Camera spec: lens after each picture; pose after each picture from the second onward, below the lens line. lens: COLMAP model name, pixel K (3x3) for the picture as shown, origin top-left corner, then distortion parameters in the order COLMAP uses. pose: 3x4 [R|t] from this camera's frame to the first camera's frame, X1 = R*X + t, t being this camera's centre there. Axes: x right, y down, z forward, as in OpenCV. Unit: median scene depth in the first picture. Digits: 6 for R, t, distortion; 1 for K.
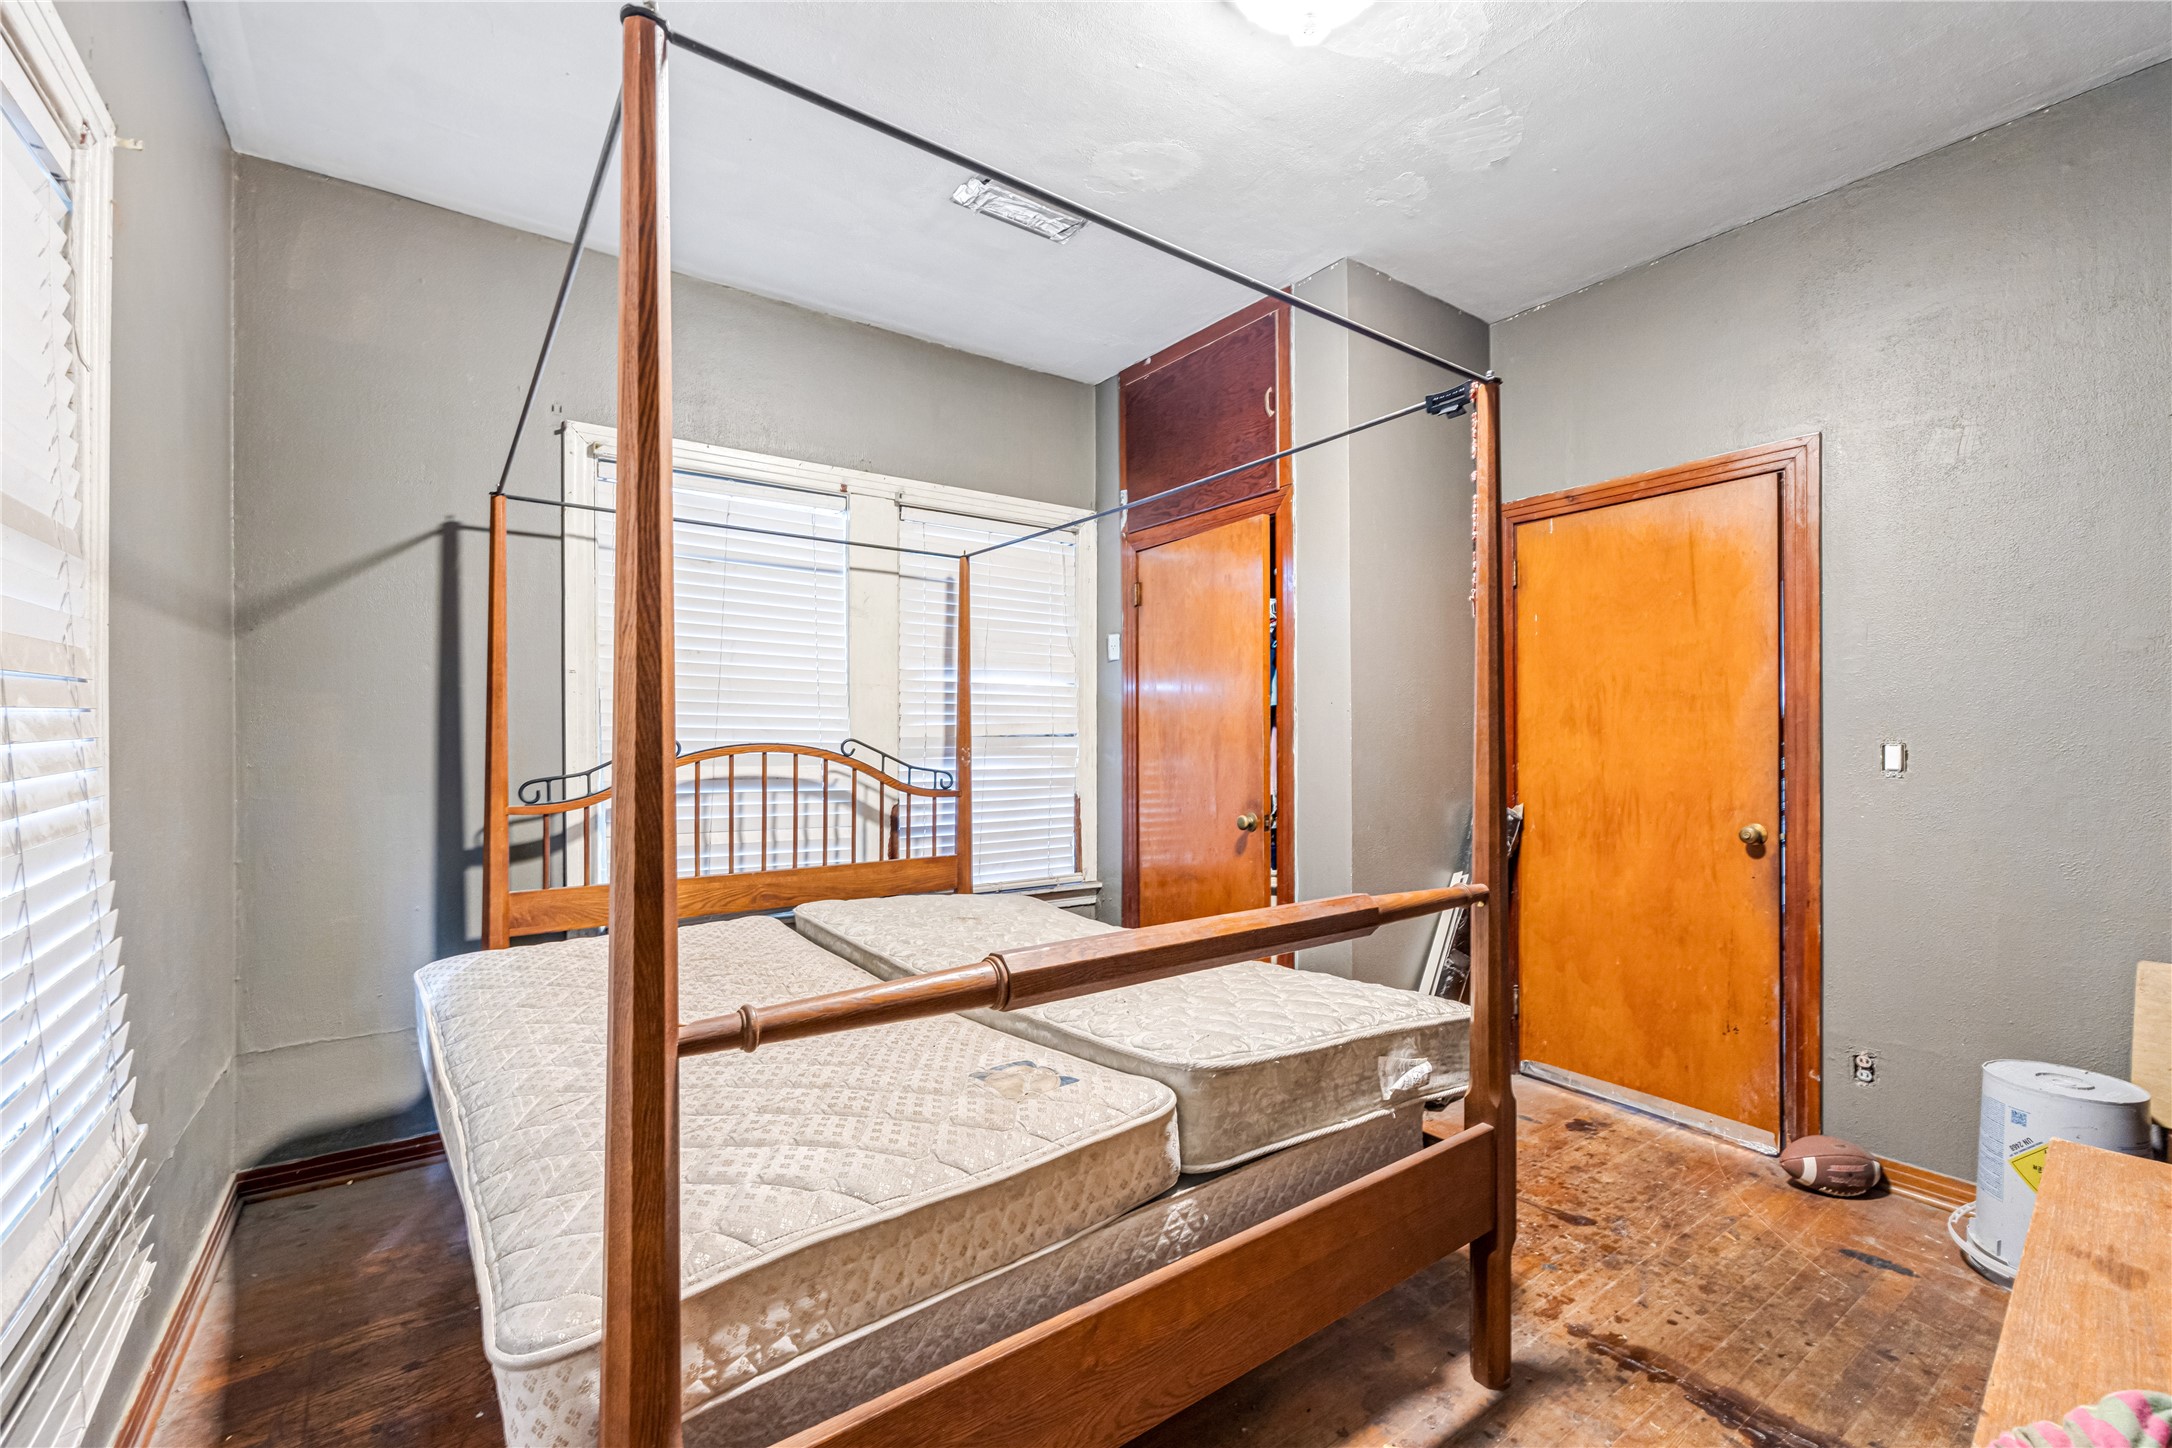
lens RADIAL K [[889.8, 0, 1078.7], [0, 889.8, 722.3], [0, 0, 1]] dist [-0.002804, 0.000408]
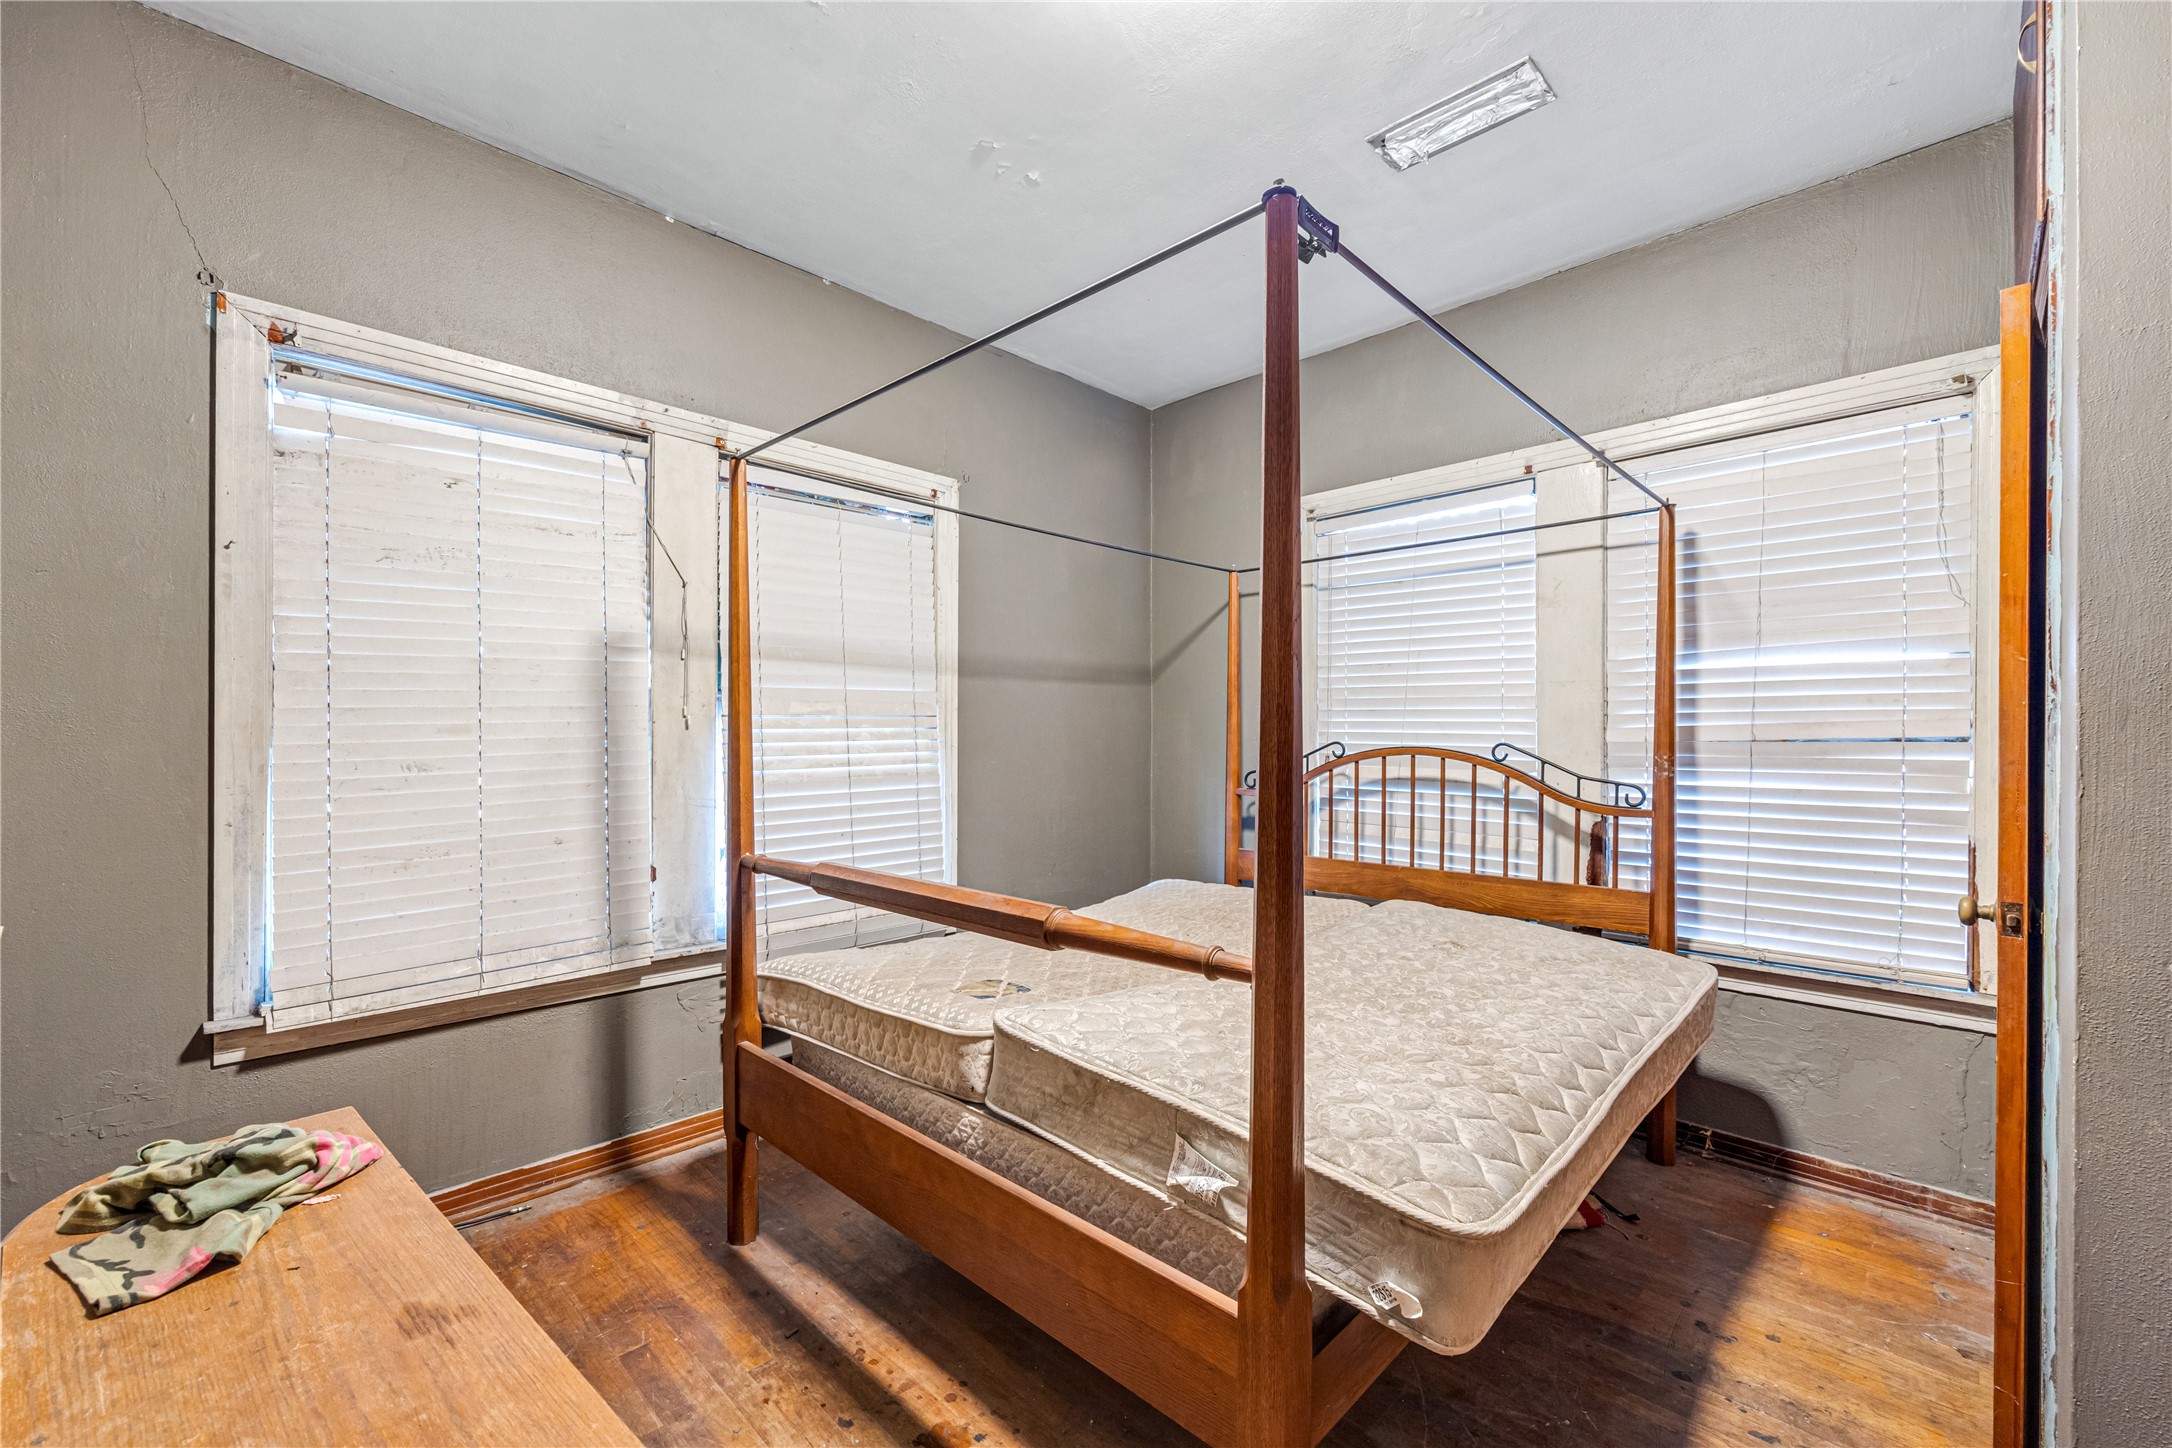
lens RADIAL K [[889.8, 0, 1083.9], [0, 889.8, 738.9], [0, 0, 1]] dist [-0.002804, 0.000408]
pose [[0.180119, 0.000673, -0.983645, 0.584304], [0.013438, 0.999905, 0.003145, 0.005376], [0.983553, -0.013784, 0.180093, 0.401836]]
